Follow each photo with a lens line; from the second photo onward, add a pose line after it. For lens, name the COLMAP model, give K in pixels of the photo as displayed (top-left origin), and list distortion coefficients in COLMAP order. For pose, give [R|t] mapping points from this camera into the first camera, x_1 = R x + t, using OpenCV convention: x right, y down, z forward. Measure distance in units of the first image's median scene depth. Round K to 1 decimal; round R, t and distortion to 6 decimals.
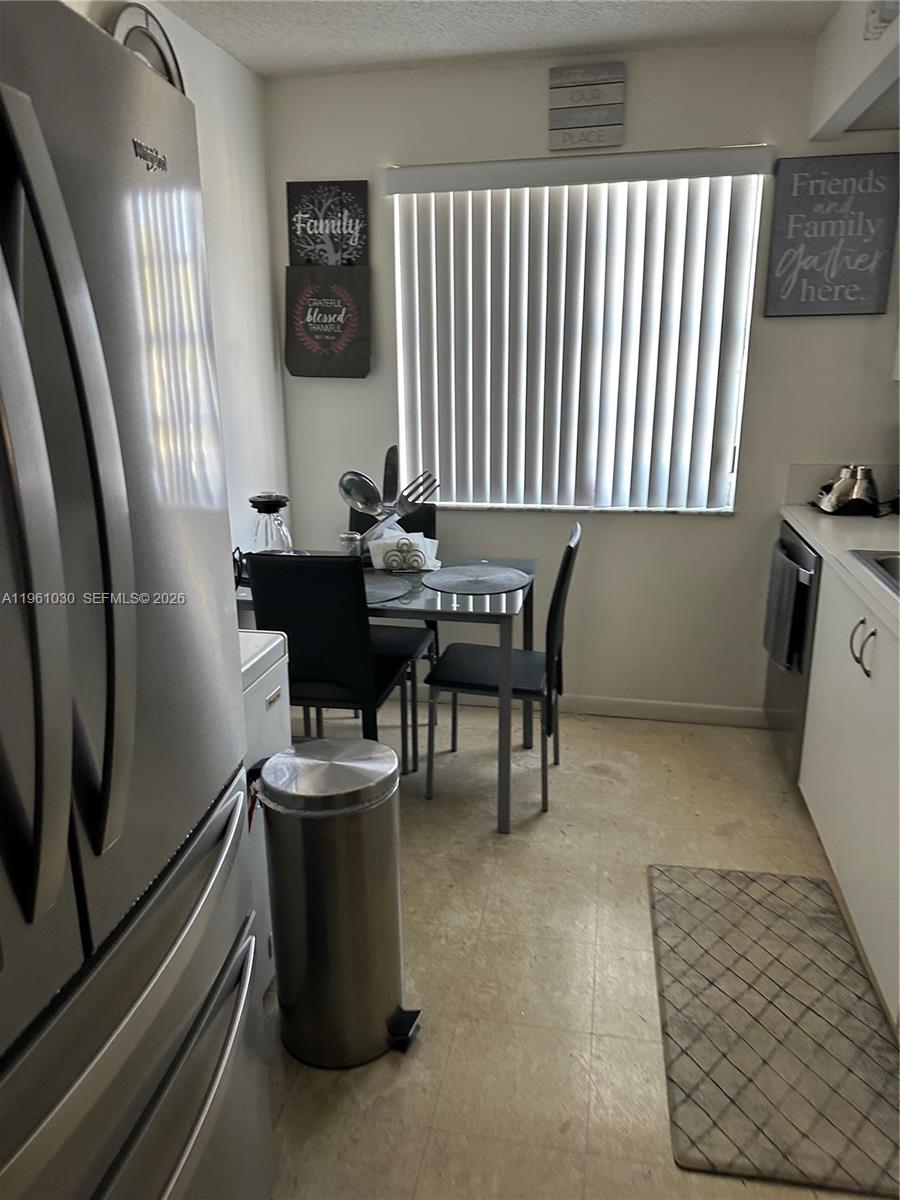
lens RADIAL K [[854.7, 0, 448.5], [0, 854.7, 597.4], [0, 0, 1]] dist [0.028947, -0.033999]
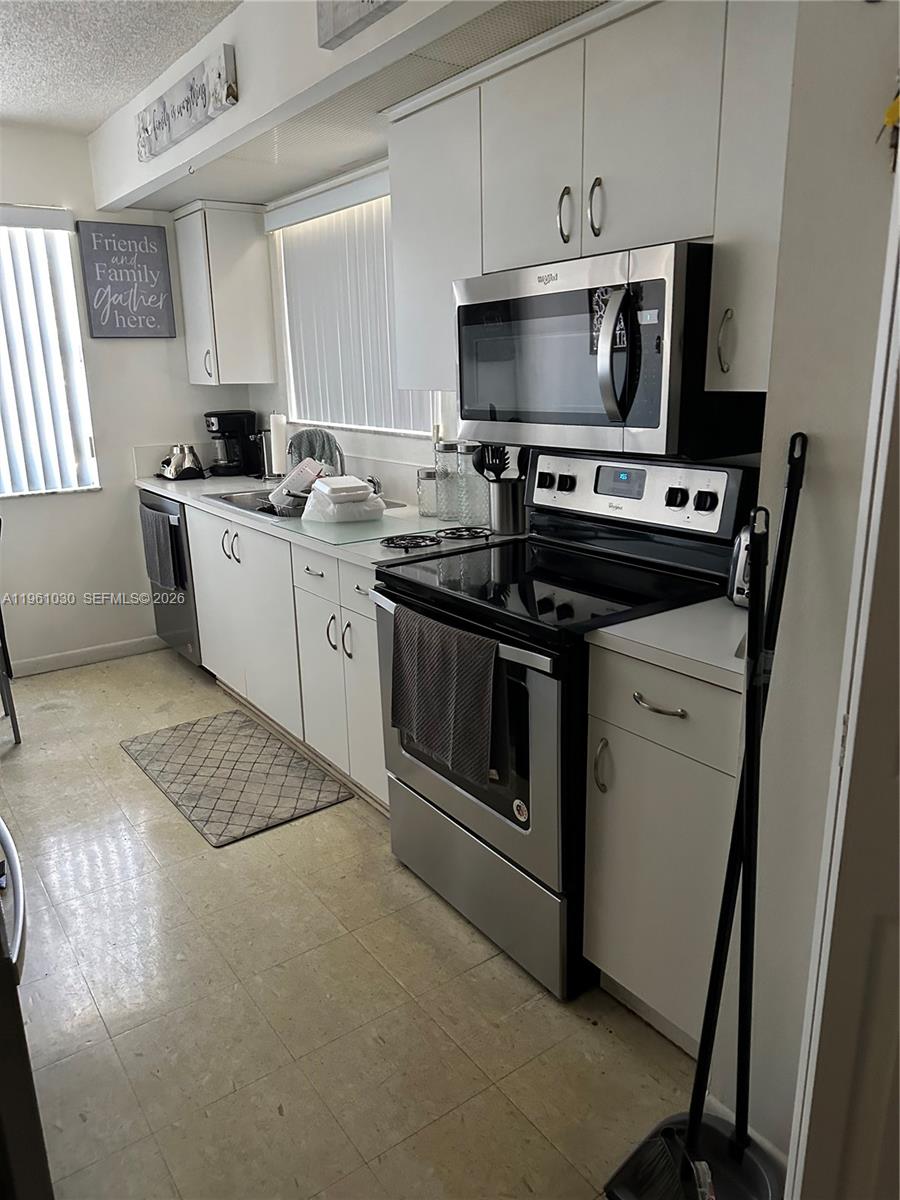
lens RADIAL K [[854.7, 0, 455.2], [0, 854.7, 597.7], [0, 0, 1]] dist [0.028947, -0.033999]
pose [[0.686348, -0.194246, 0.700853, -0.263524], [0.210351, 0.975505, 0.064370, 0.099129], [-0.696189, 0.103245, 0.710395, -0.297844]]
